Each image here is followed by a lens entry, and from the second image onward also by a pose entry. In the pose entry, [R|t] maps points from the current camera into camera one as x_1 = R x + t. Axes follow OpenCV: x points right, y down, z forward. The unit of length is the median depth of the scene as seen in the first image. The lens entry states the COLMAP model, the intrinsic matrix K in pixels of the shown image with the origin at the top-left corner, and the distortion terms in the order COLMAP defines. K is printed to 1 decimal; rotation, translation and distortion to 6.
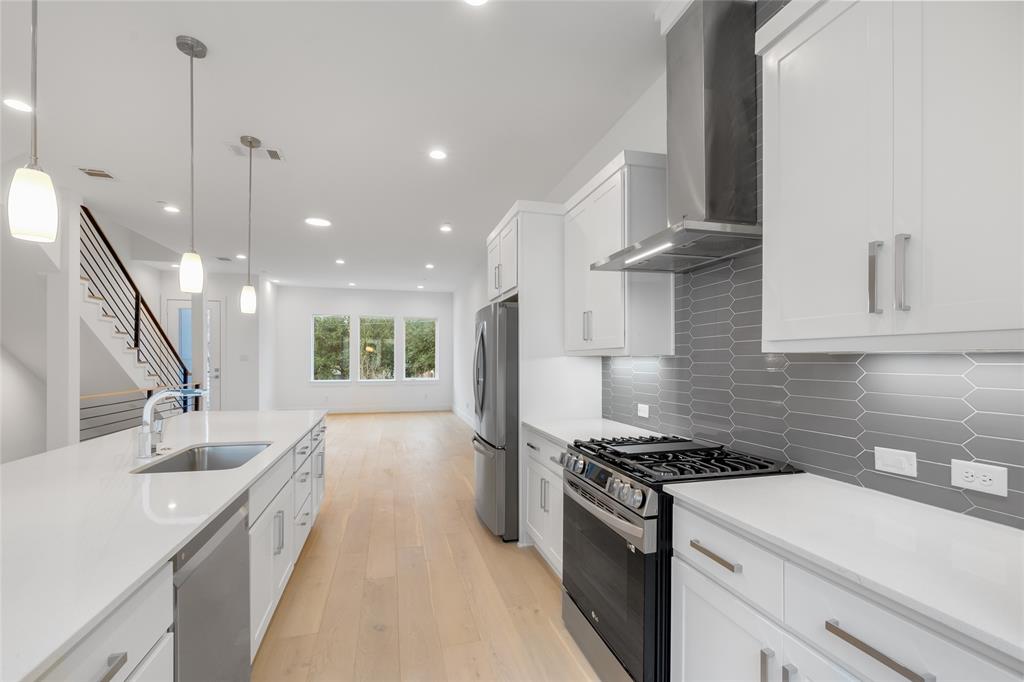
lens RADIAL K [[441.9, 0, 511.0], [0, 441.9, 348.4], [0, 0, 1]] dist [0.011614, -0.008722]
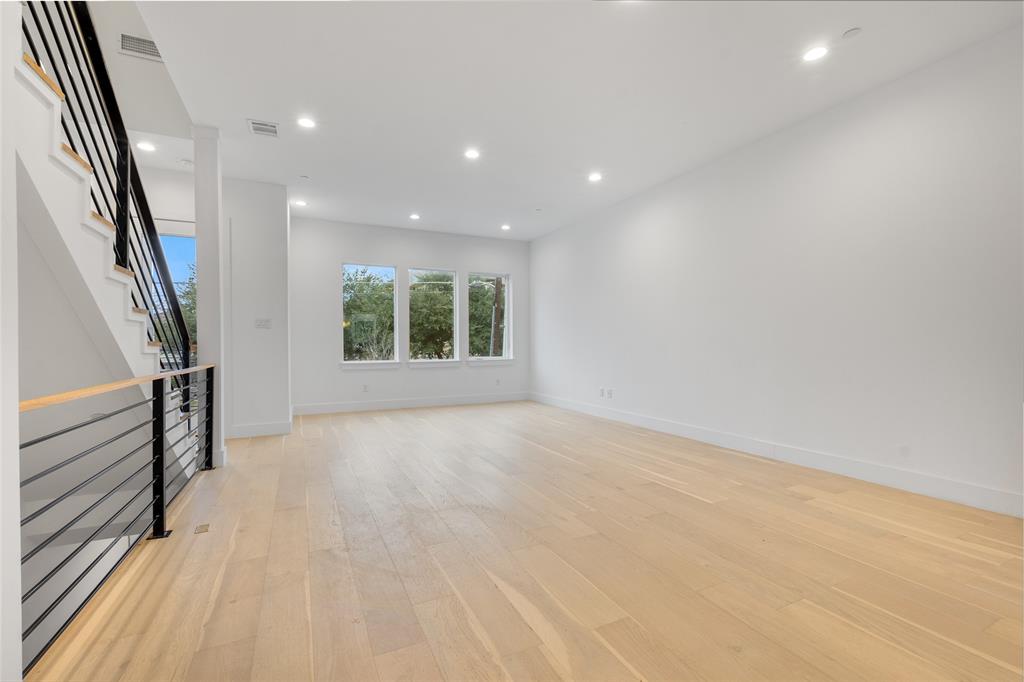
lens RADIAL K [[441.9, 0, 511.0], [0, 441.9, 348.4], [0, 0, 1]] dist [0.011614, -0.008722]
pose [[0.979458, -0.007405, 0.201512, -0.335224], [-0.000090, 0.999309, 0.037159, 0.027378], [-0.201648, -0.036414, 0.978781, 0.295618]]
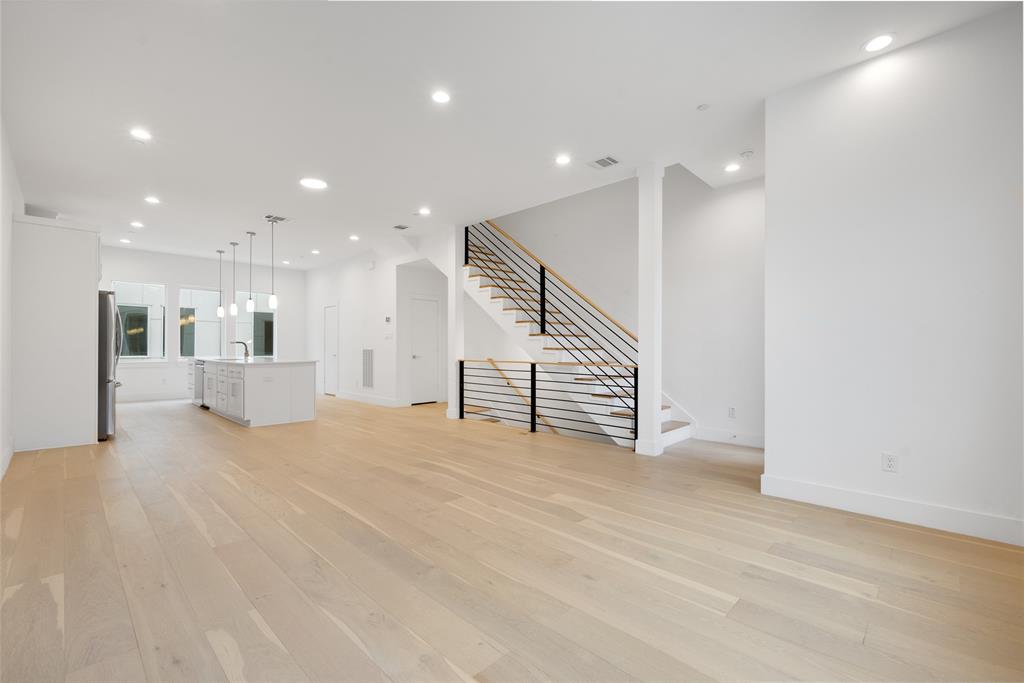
lens RADIAL K [[441.9, 0, 511.0], [0, 441.9, 348.9], [0, 0, 1]] dist [0.011614, -0.008722]
pose [[-0.856792, -0.003069, -0.515654, -0.163865], [0.009917, 0.999699, -0.022427, 0.046105], [0.515568, -0.024329, -0.856503, 1.025570]]
